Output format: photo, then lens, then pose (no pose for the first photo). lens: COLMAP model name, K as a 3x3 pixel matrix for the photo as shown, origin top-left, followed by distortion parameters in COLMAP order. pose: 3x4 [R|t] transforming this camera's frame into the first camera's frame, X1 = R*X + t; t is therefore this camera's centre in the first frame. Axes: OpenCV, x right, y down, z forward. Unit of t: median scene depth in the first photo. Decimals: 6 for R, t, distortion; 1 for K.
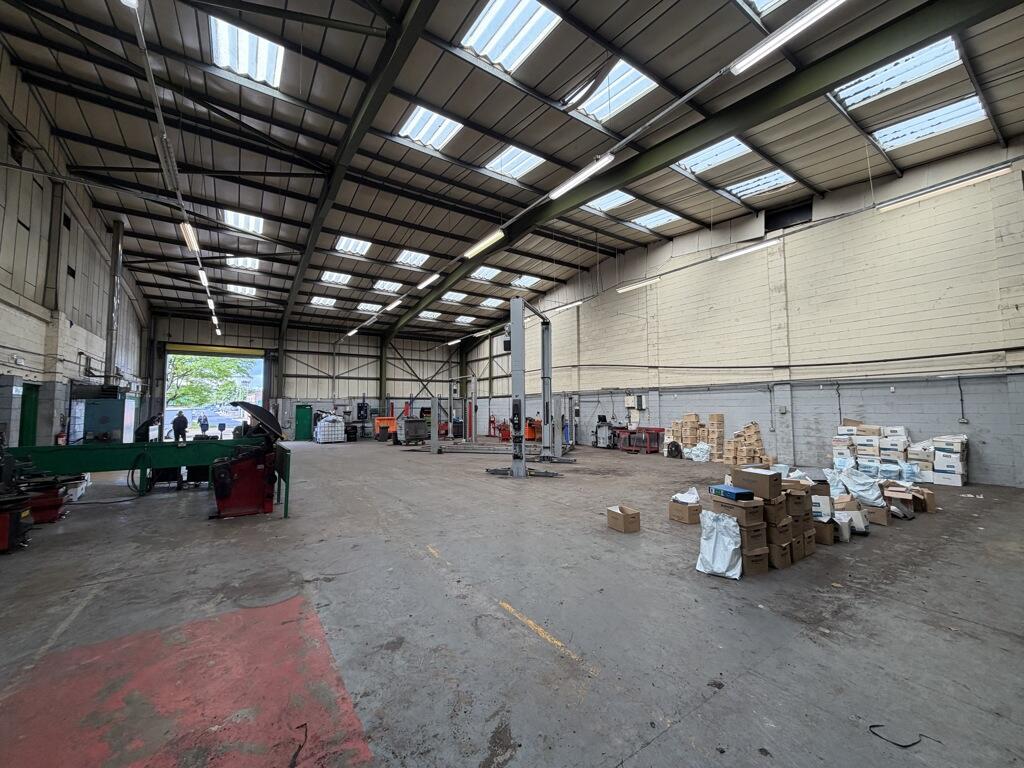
lens RADIAL K [[407.1, 0, 512.0], [0, 407.1, 384.0], [0, 0, 1]] dist [0.000925, 0.000009]
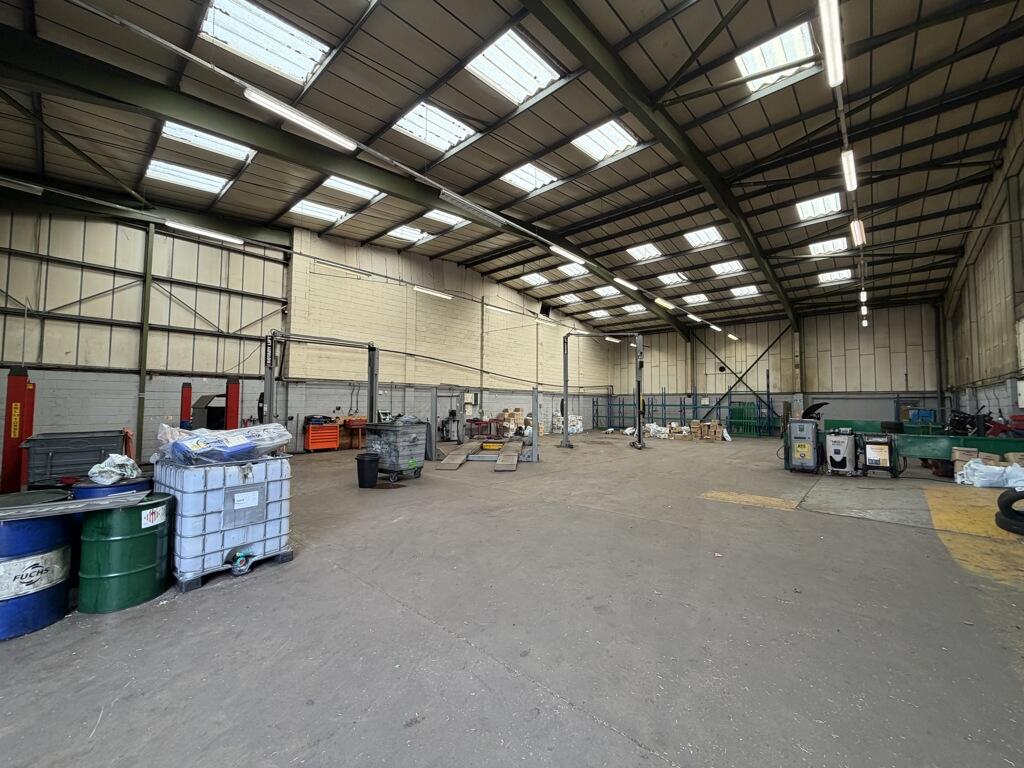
lens RADIAL K [[407.1, 0, 512.0], [0, 407.1, 384.0], [0, 0, 1]] dist [0.000925, 0.000009]
pose [[-0.247706, 0.057589, 0.967122, -0.882035], [-0.061730, 0.995265, -0.075075, 0.083848], [-0.966867, -0.078297, -0.242978, 1.176770]]
